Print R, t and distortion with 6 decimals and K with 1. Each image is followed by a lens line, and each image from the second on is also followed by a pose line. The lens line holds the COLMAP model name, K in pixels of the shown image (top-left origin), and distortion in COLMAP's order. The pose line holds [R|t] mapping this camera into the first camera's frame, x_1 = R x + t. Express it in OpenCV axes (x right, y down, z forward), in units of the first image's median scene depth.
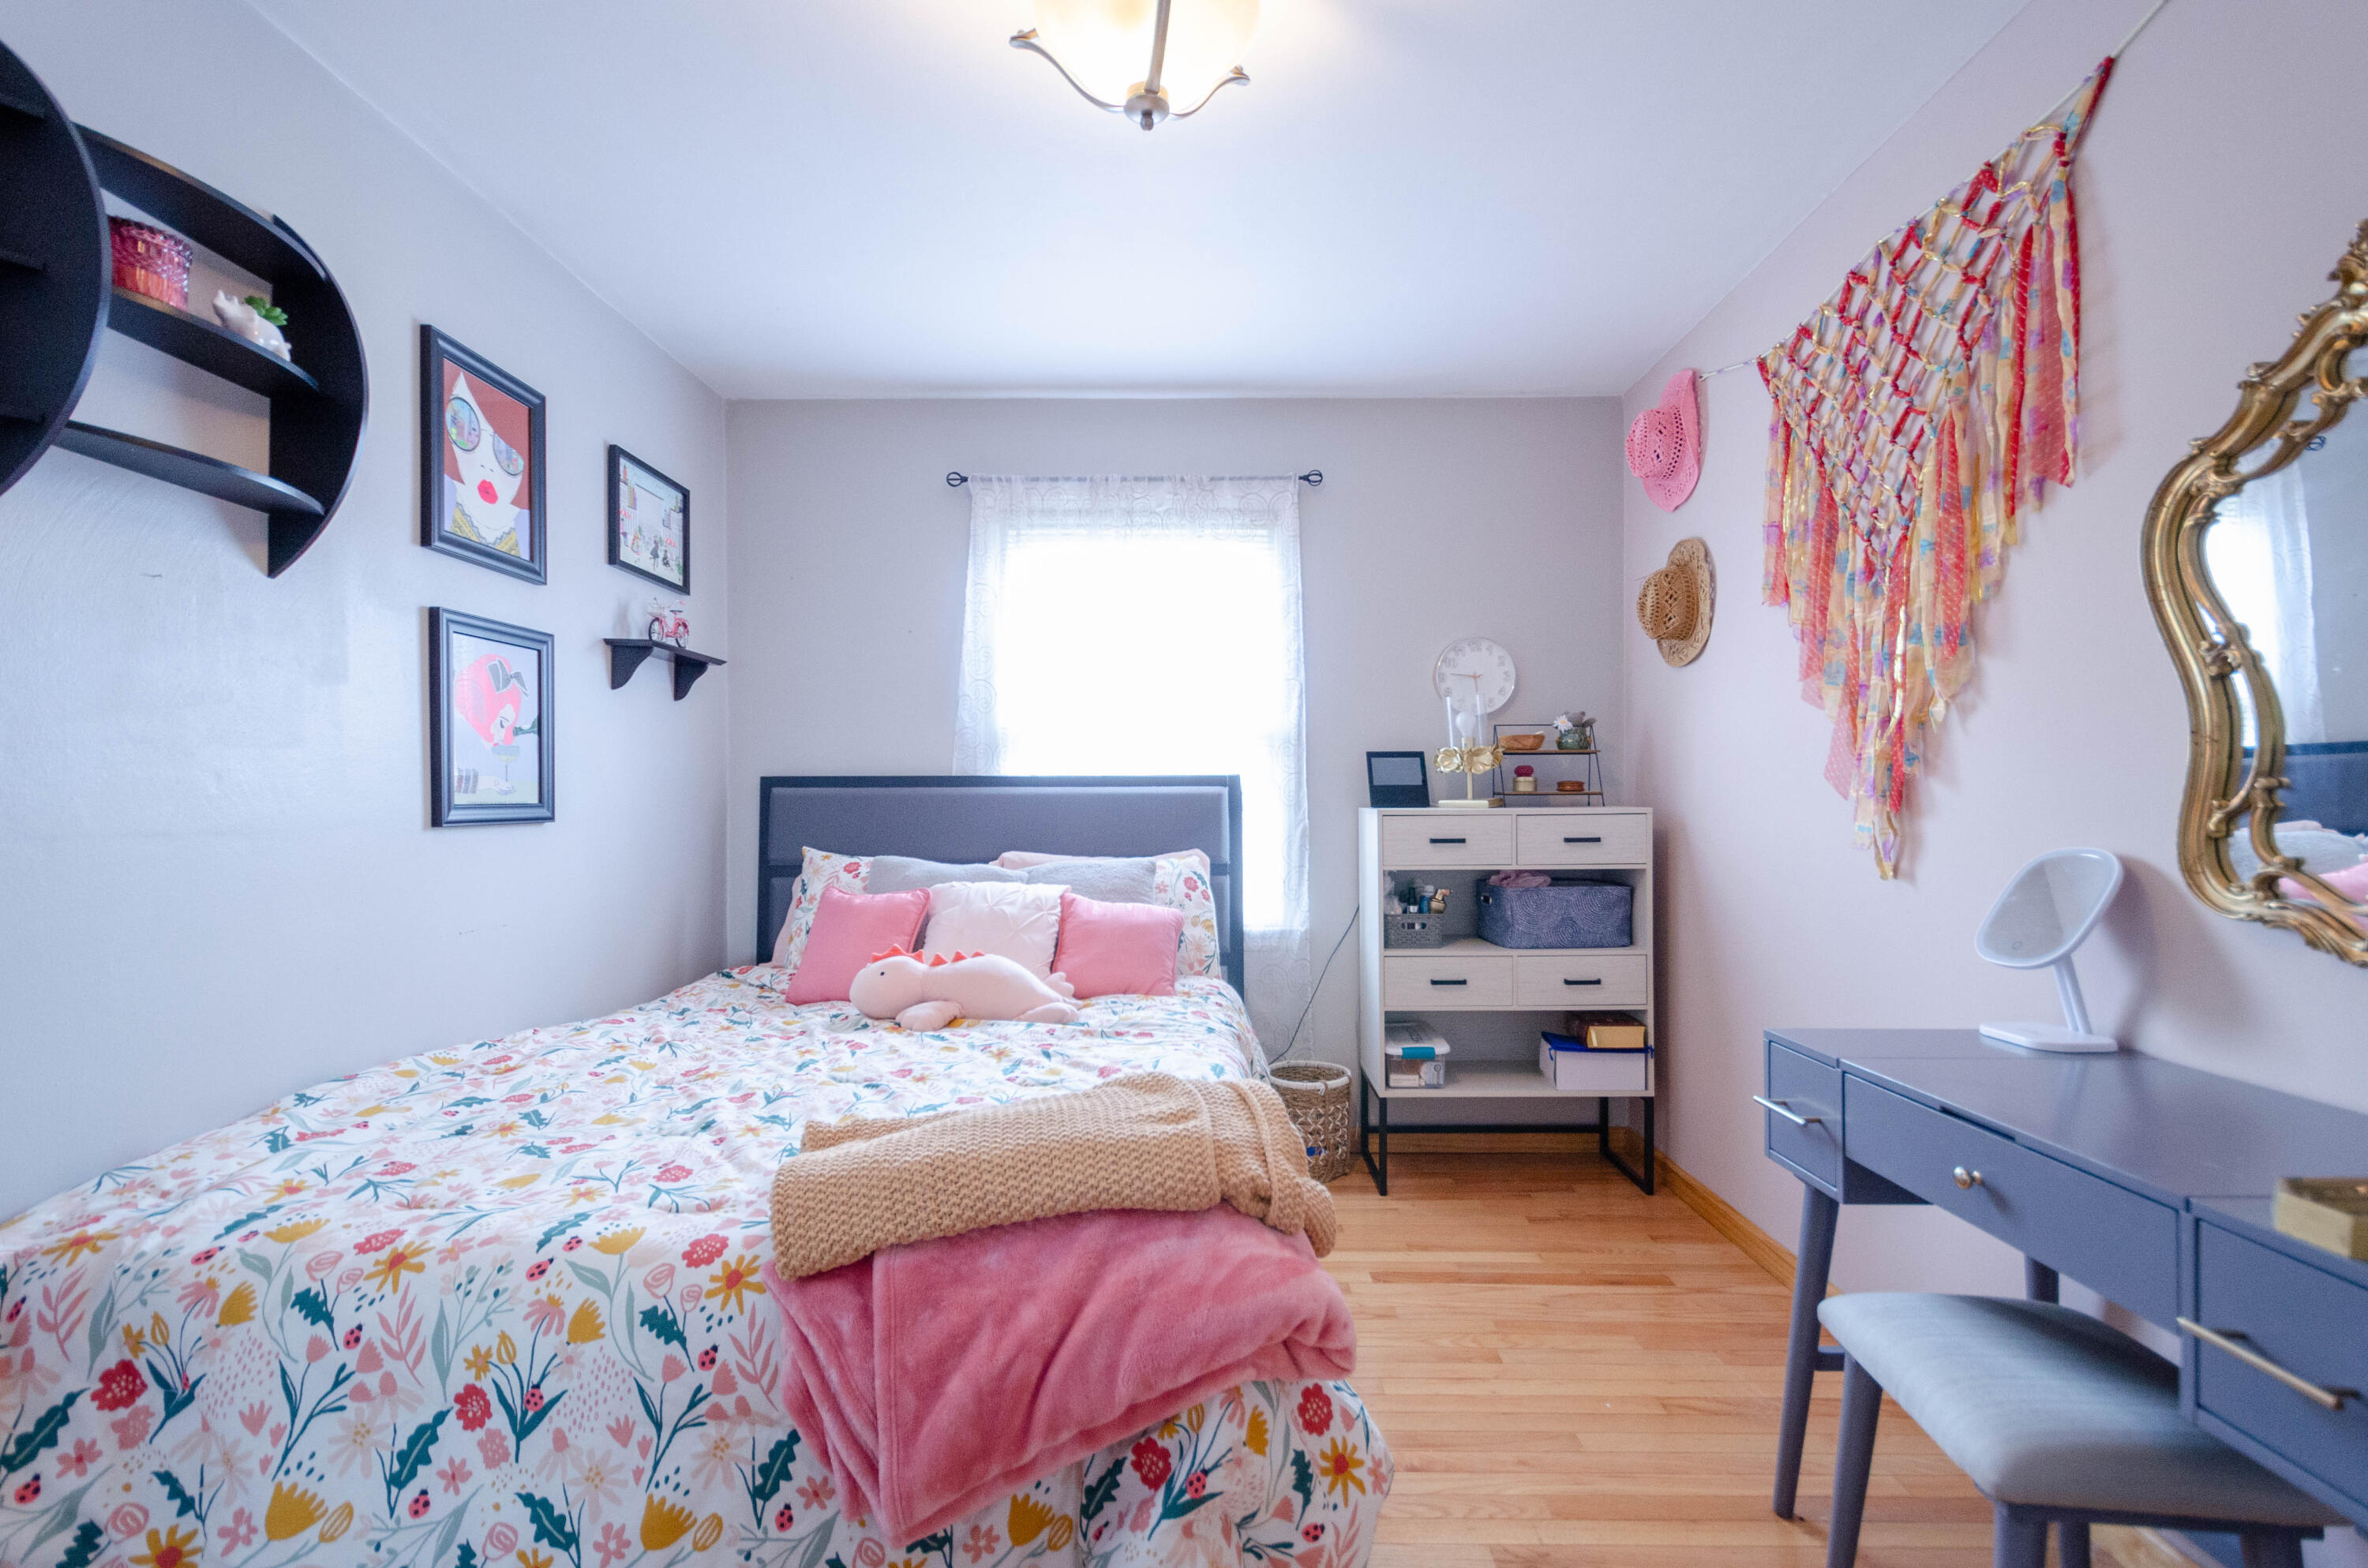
lens RADIAL K [[1060.5, 0, 1198.4], [0, 1060.5, 791.3], [0, 0, 1]] dist [0.017347, -0.005667]
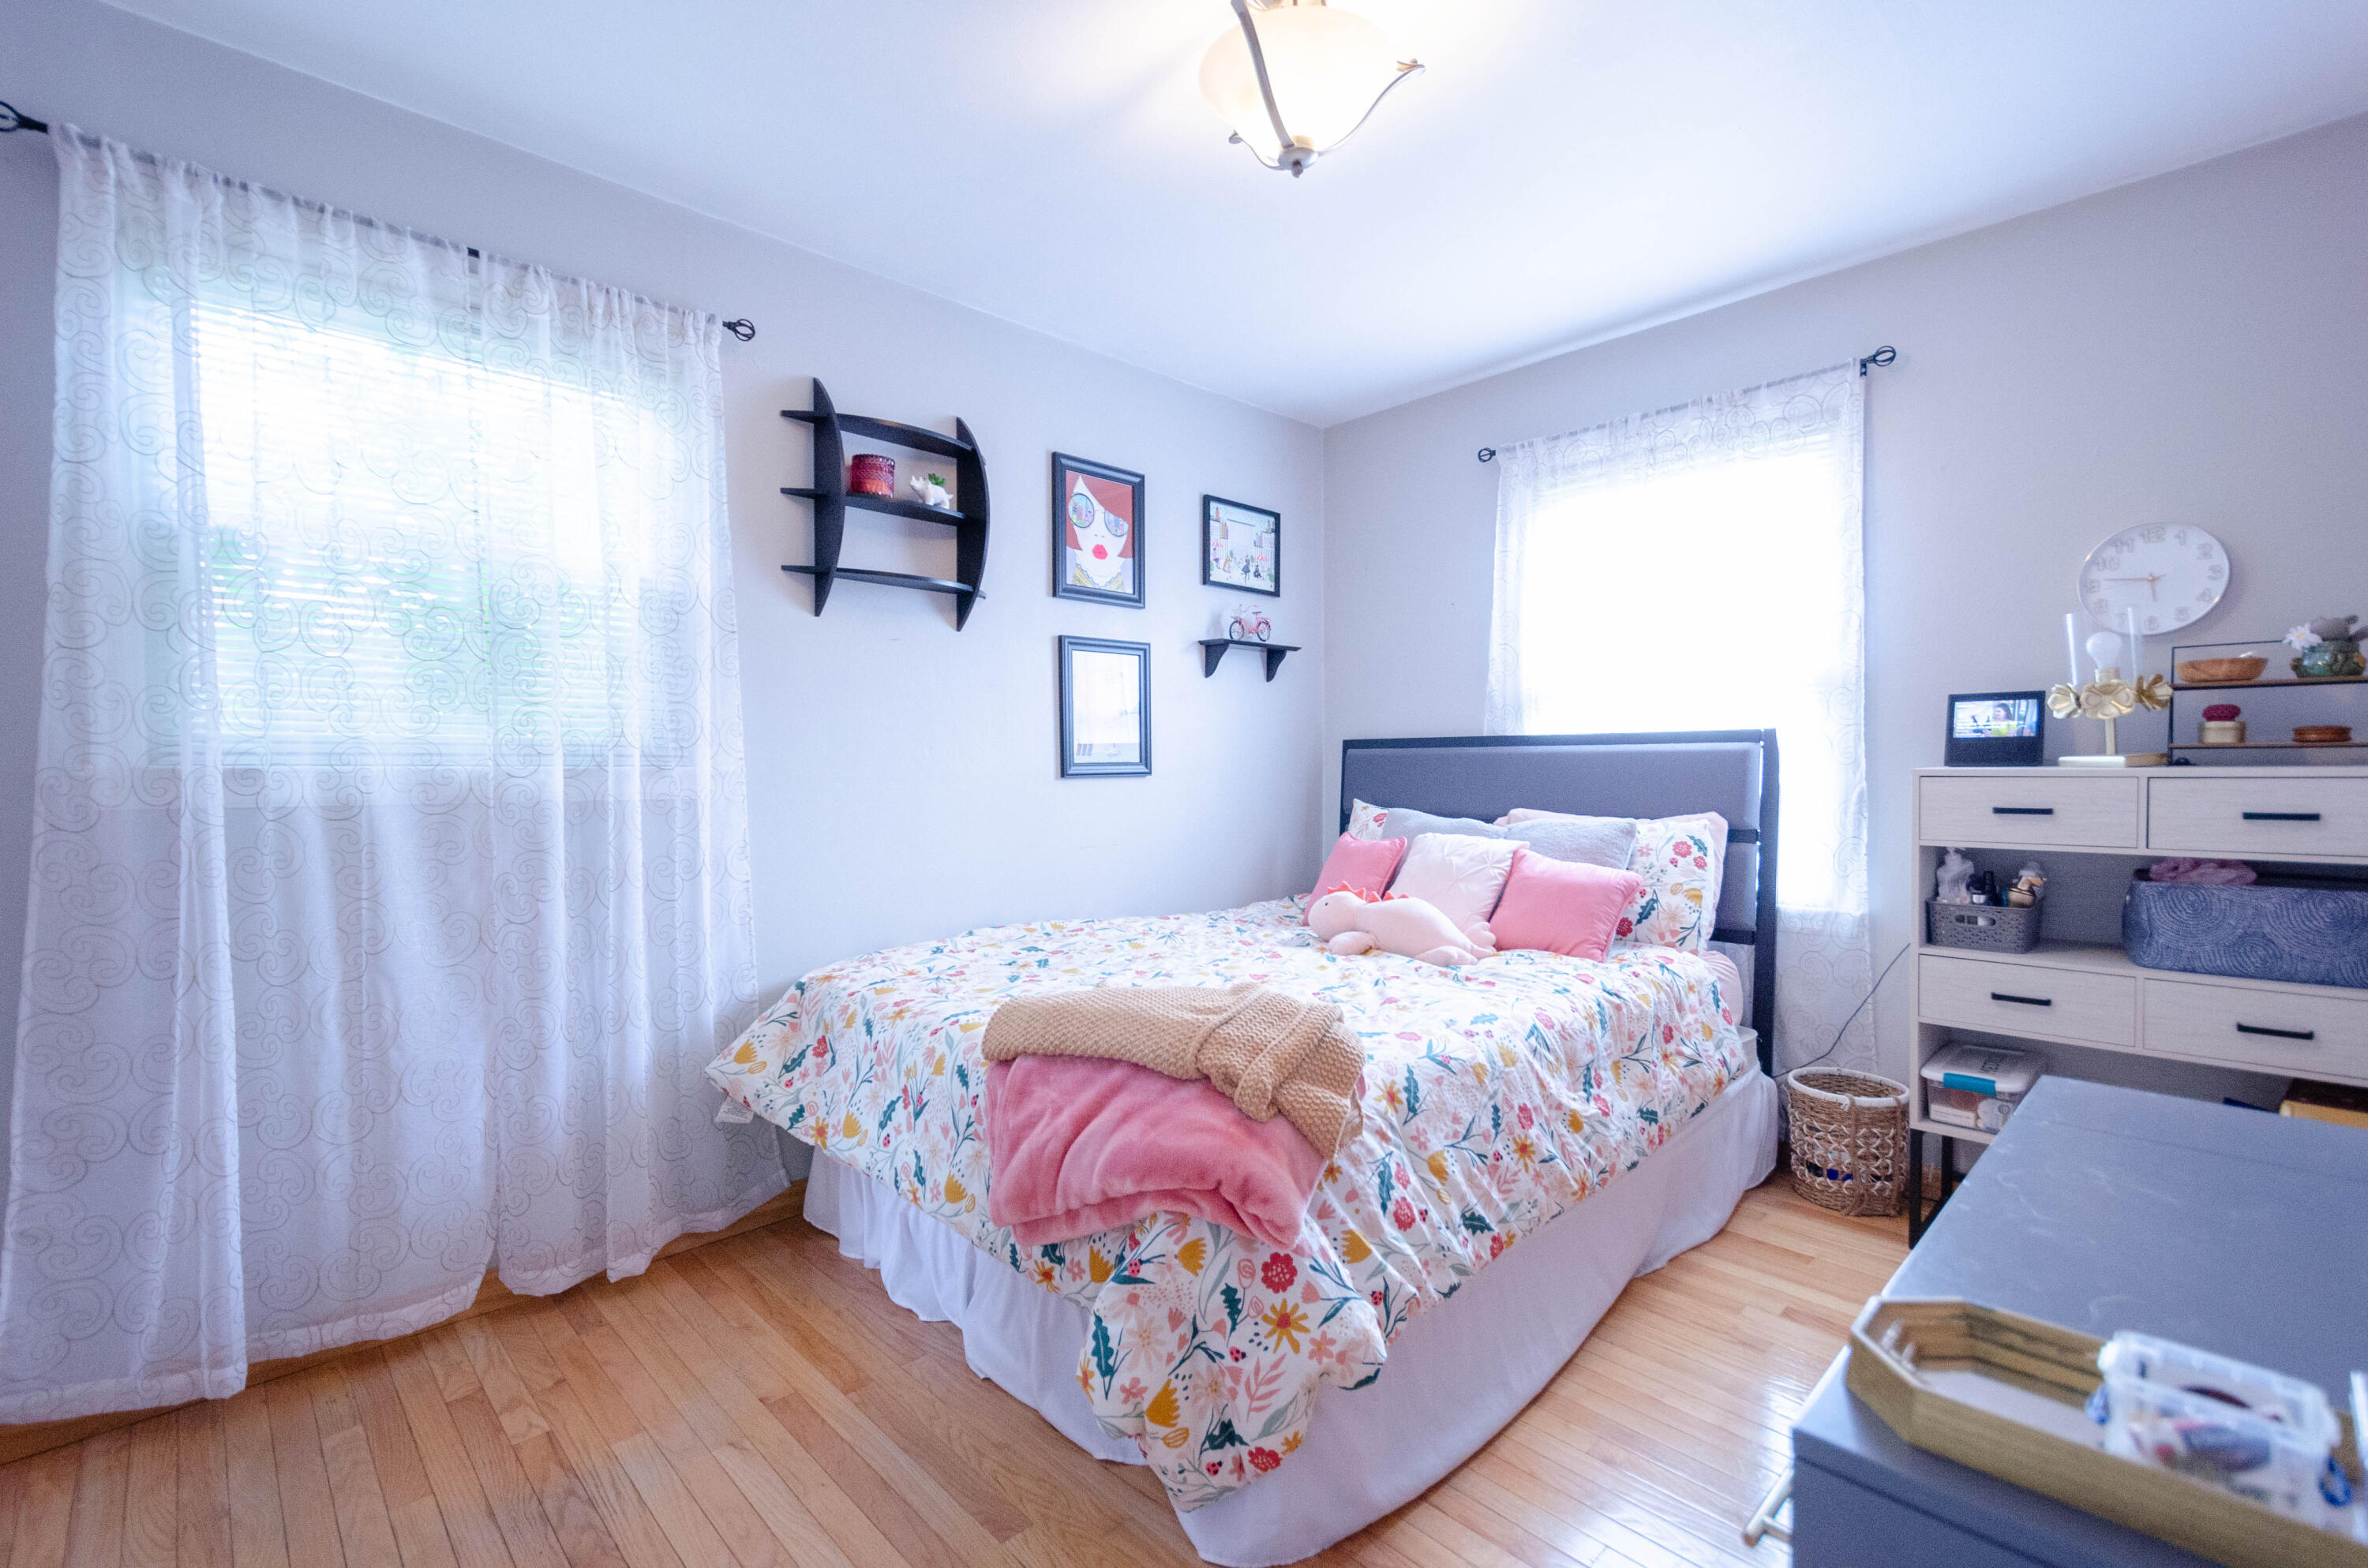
lens RADIAL K [[1060.5, 0, 1178.2], [0, 1060.5, 787.9], [0, 0, 1]] dist [0.017347, -0.005667]
pose [[0.680974, 0.016400, -0.732124, 0.380080], [0.009728, 0.999458, 0.031437, 0.000861], [0.732243, -0.028530, 0.680446, 0.053754]]
